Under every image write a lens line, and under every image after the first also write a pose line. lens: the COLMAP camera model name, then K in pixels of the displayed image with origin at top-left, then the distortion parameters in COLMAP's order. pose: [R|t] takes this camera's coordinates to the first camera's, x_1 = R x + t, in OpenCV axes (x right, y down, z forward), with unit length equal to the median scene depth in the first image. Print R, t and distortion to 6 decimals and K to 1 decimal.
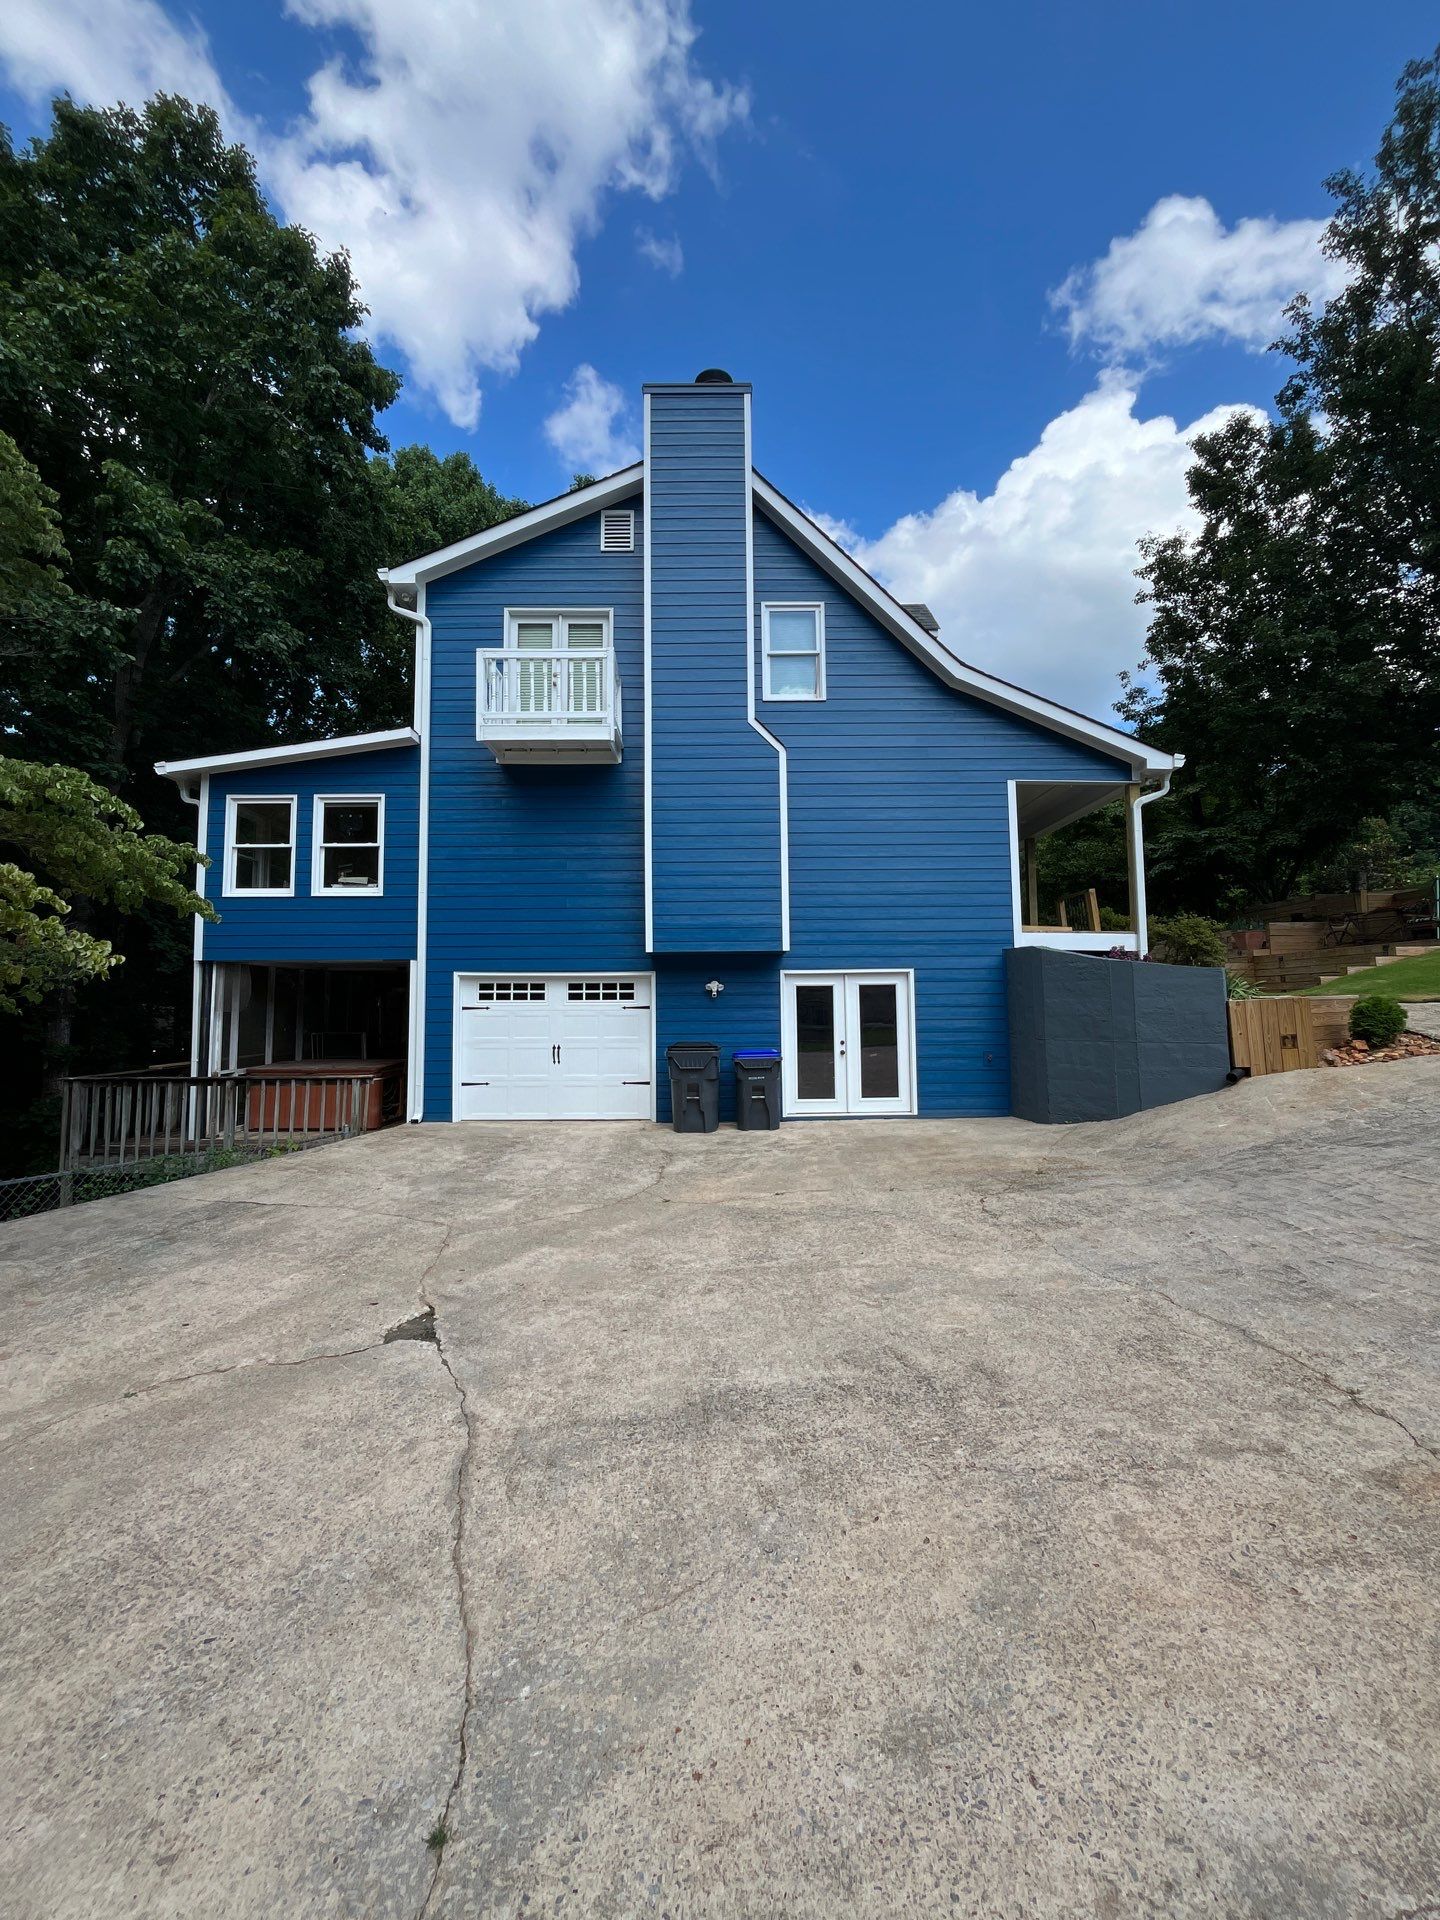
lens RADIAL K [[1439.4, 0, 710.3], [0, 1439.4, 954.4], [0, 0, 1]] dist [0.052561, -0.068976]
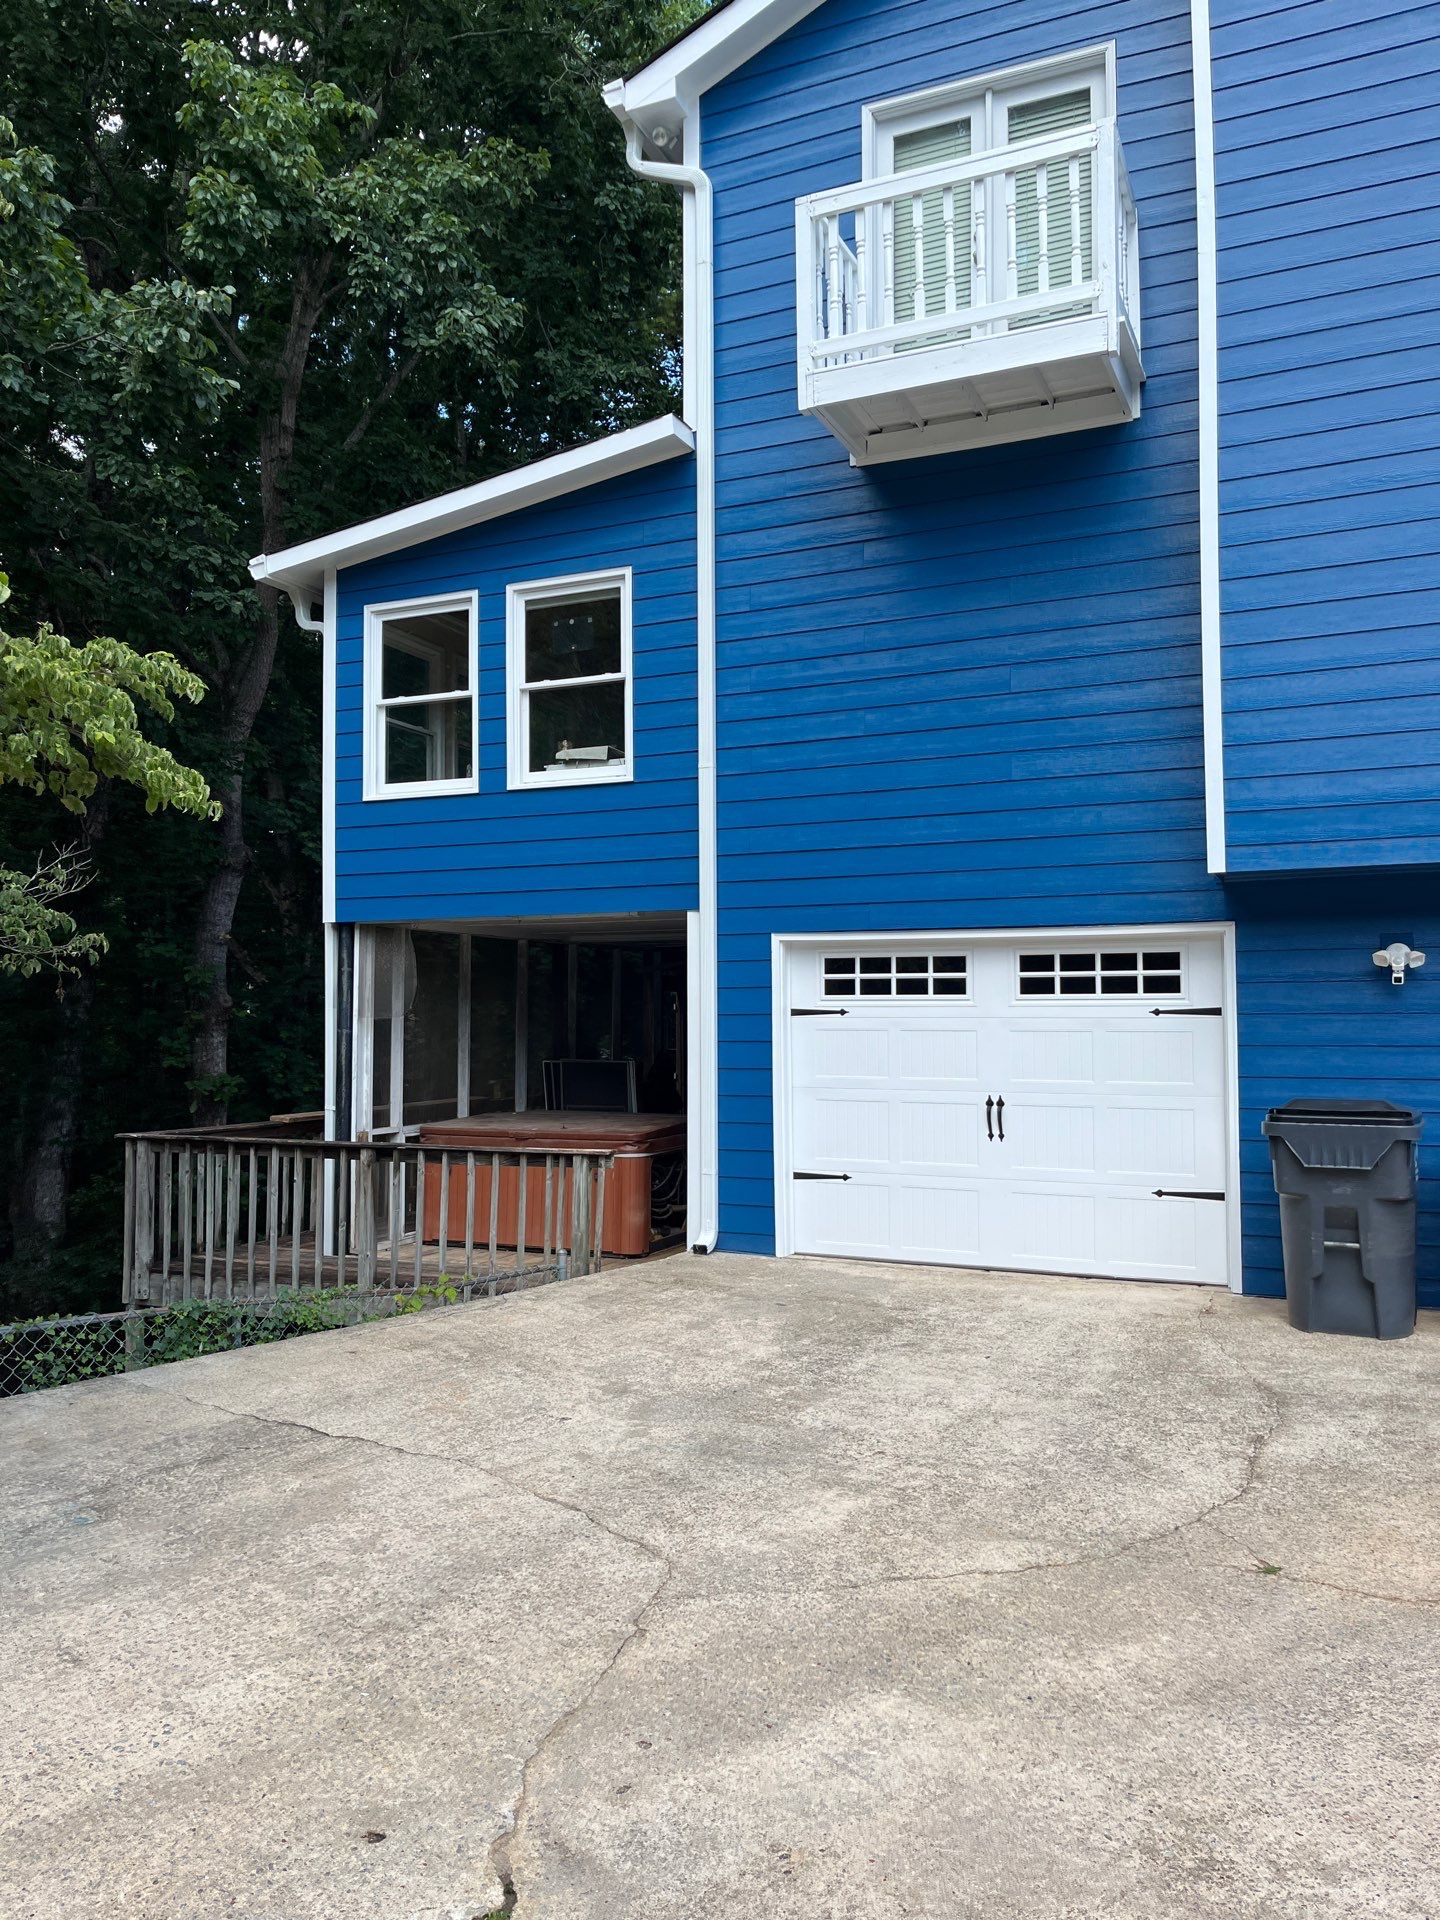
lens RADIAL K [[1439.4, 0, 702.0], [0, 1439.4, 960.3], [0, 0, 1]] dist [0.052561, -0.068976]
pose [[0.915877, -0.013415, -0.401235, -0.012092], [0.007325, 0.999834, -0.016708, 0.028318], [0.401393, 0.012363, 0.915823, 0.568516]]
